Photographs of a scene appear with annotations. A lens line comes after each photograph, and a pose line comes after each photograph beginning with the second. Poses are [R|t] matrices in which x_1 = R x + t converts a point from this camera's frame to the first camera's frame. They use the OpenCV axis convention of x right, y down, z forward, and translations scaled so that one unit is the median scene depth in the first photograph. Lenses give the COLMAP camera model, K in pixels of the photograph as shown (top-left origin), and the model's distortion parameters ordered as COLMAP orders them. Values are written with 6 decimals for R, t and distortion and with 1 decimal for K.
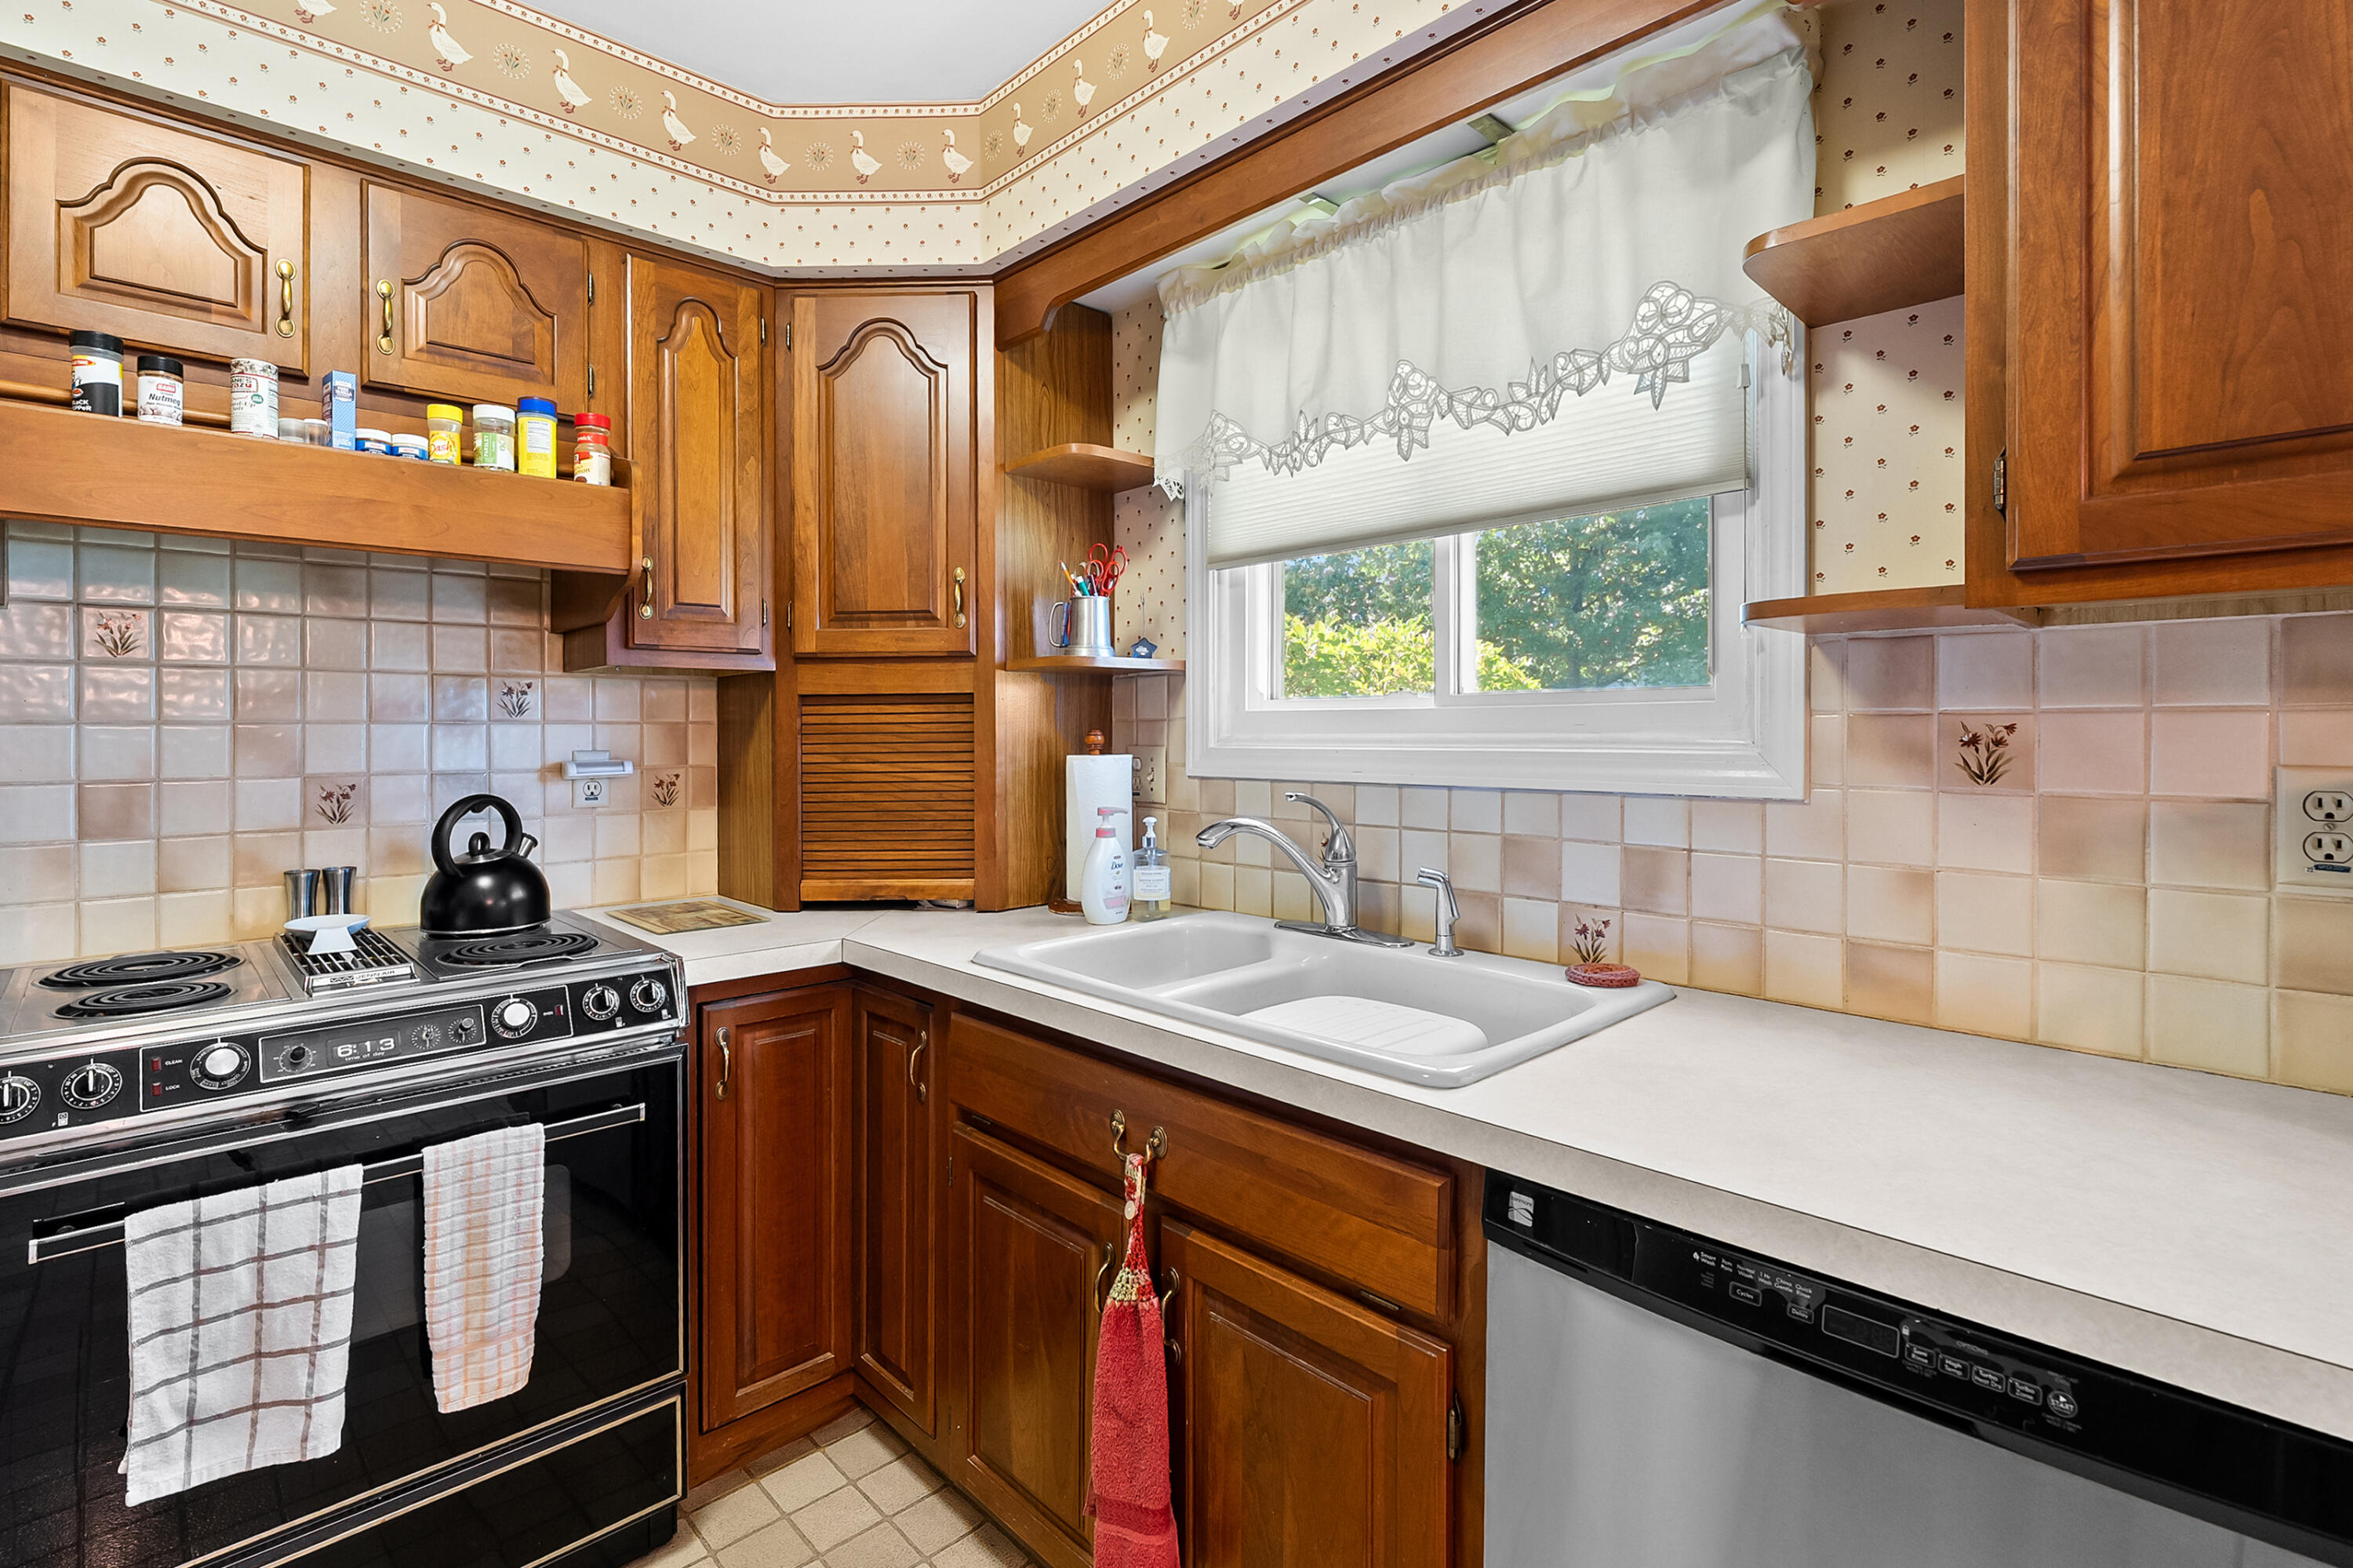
lens RADIAL K [[1076.2, 0, 1182.1], [0, 1076.2, 737.7], [0, 0, 1]] dist [-0.007987, 0.001093]
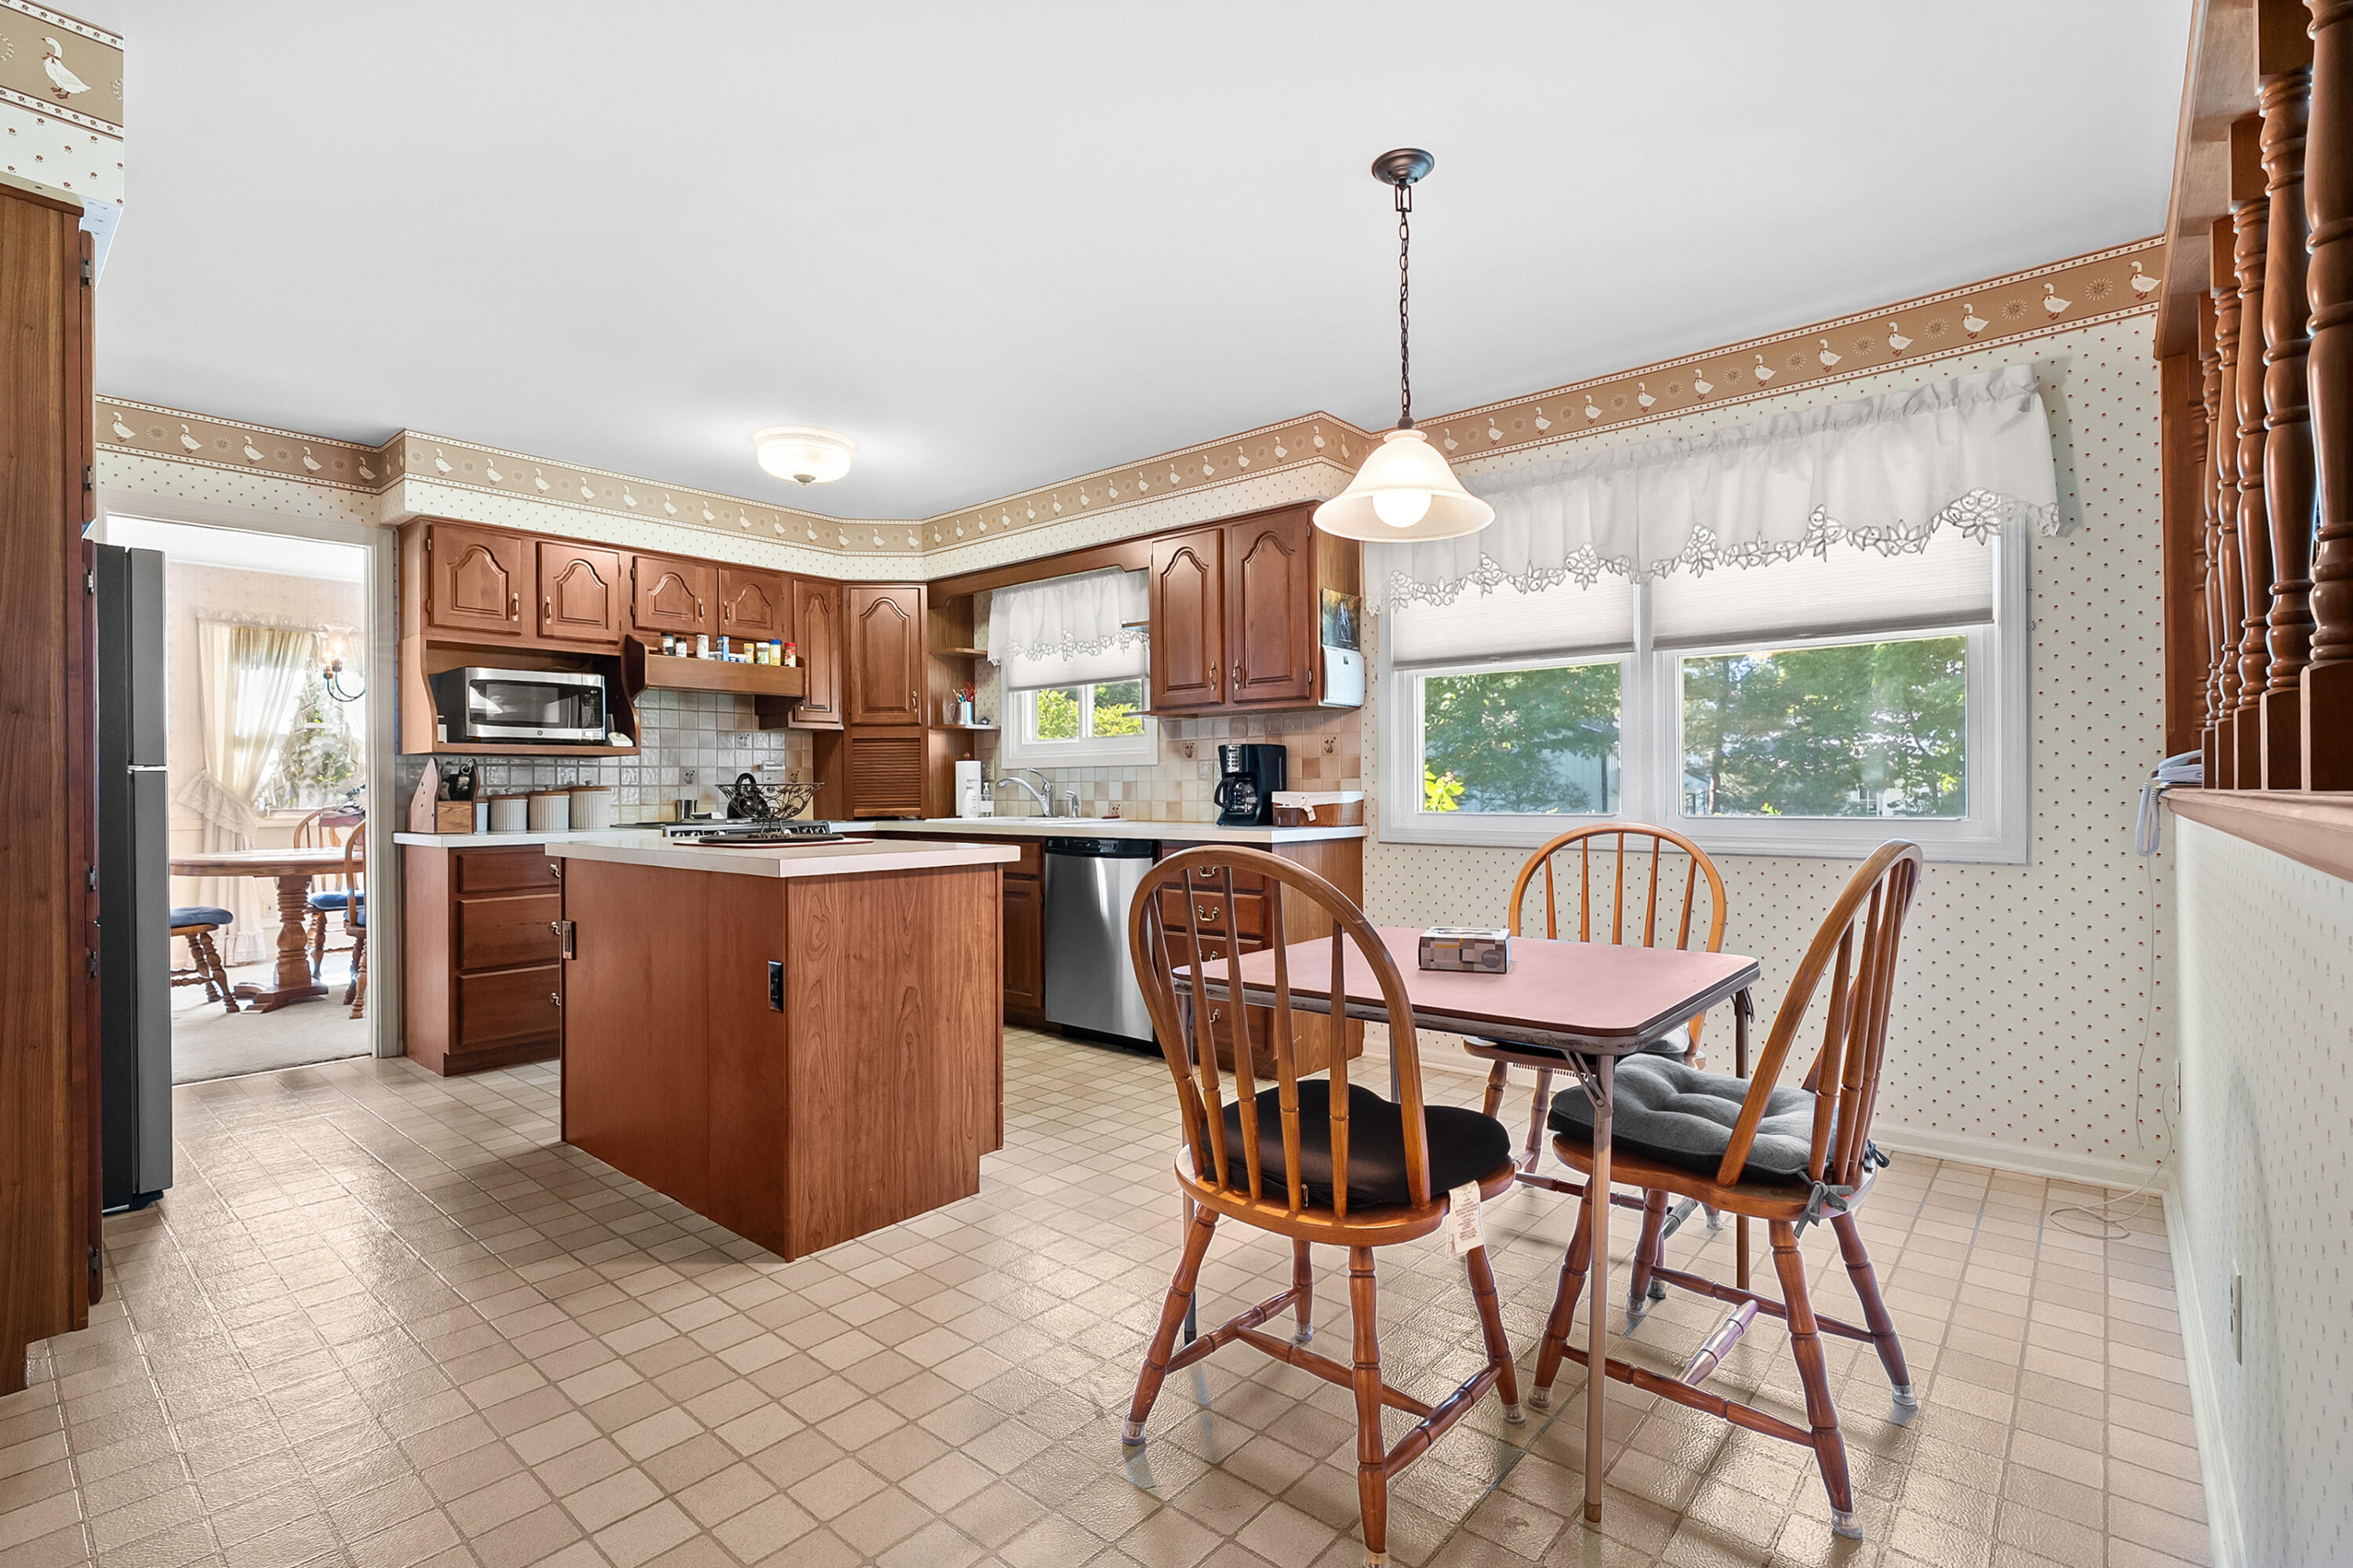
lens RADIAL K [[1076.2, 0, 1185.0], [0, 1076.2, 784.3], [0, 0, 1]] dist [-0.007987, 0.001093]
pose [[0.995196, -0.005146, 0.097772, 0.231080], [0.006035, 0.999943, -0.008790, 0.117483], [-0.097721, 0.009337, 0.995170, -1.989508]]
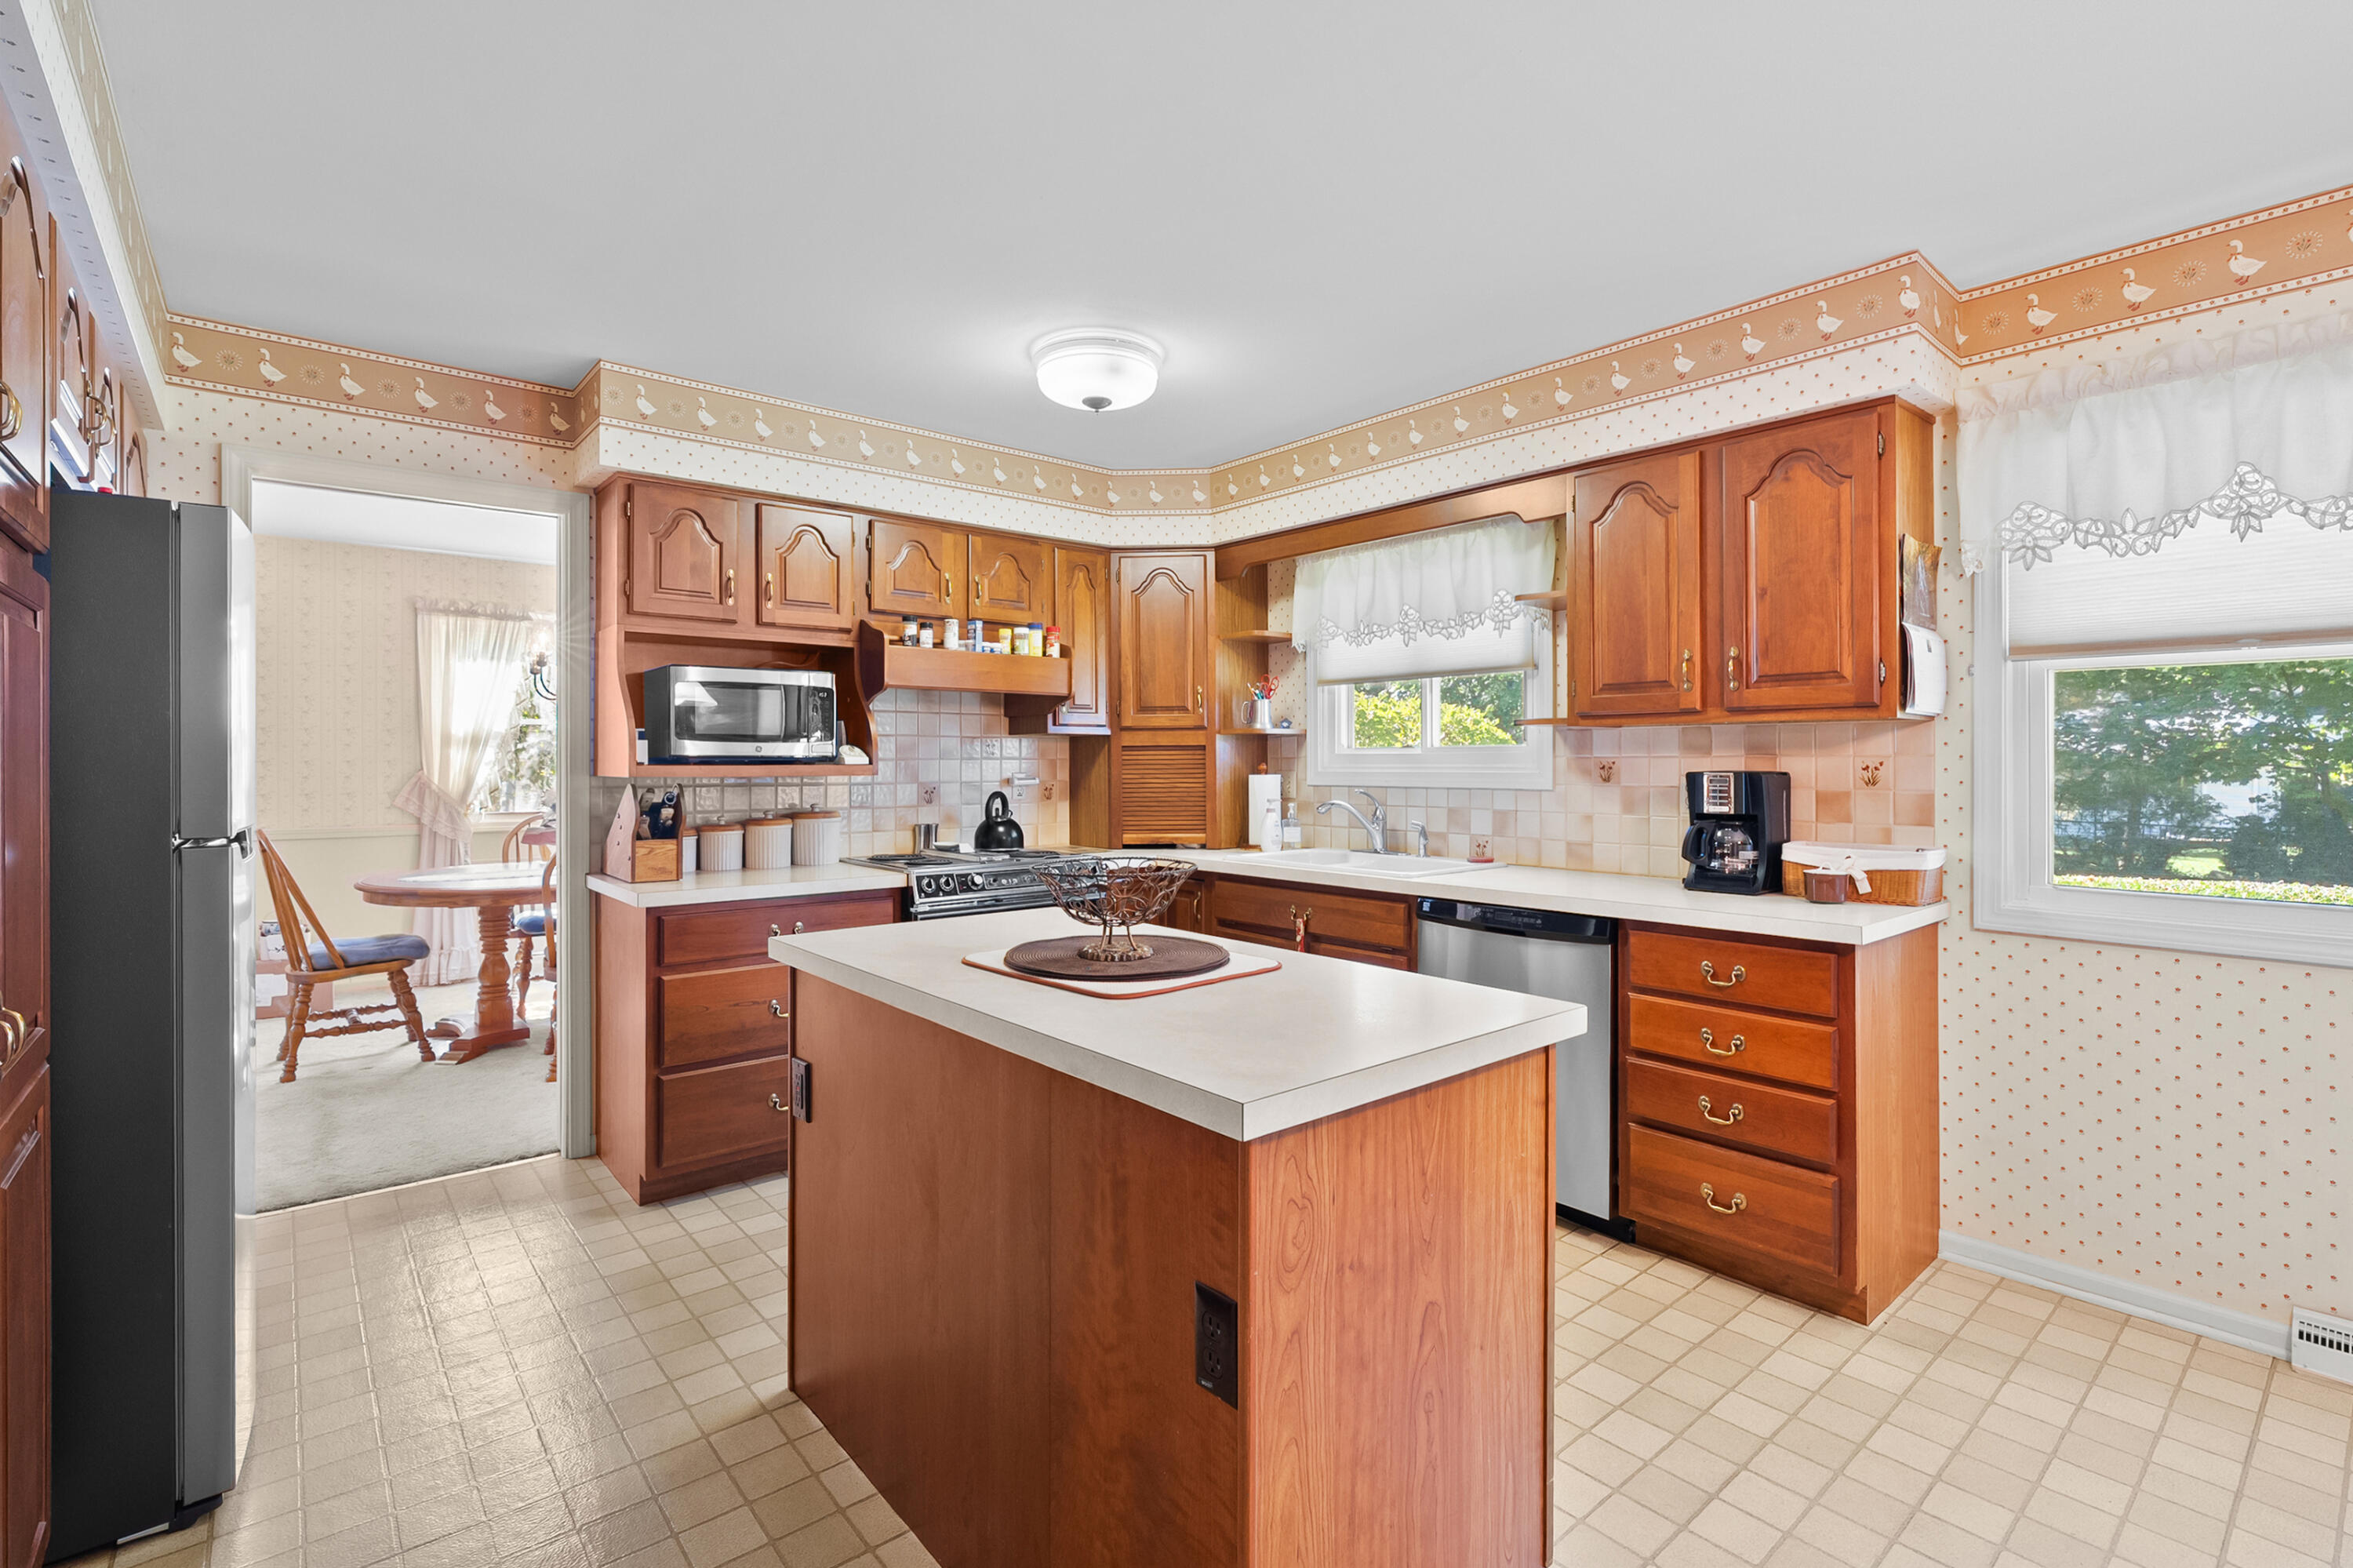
lens RADIAL K [[1076.2, 0, 1184.1], [0, 1076.2, 754.3], [0, 0, 1]] dist [-0.007987, 0.001093]
pose [[0.998141, 0.000068, -0.060946, -0.123682], [-0.000852, 0.999917, -0.012844, 0.004111], [0.060940, 0.012872, 0.998058, -1.267812]]
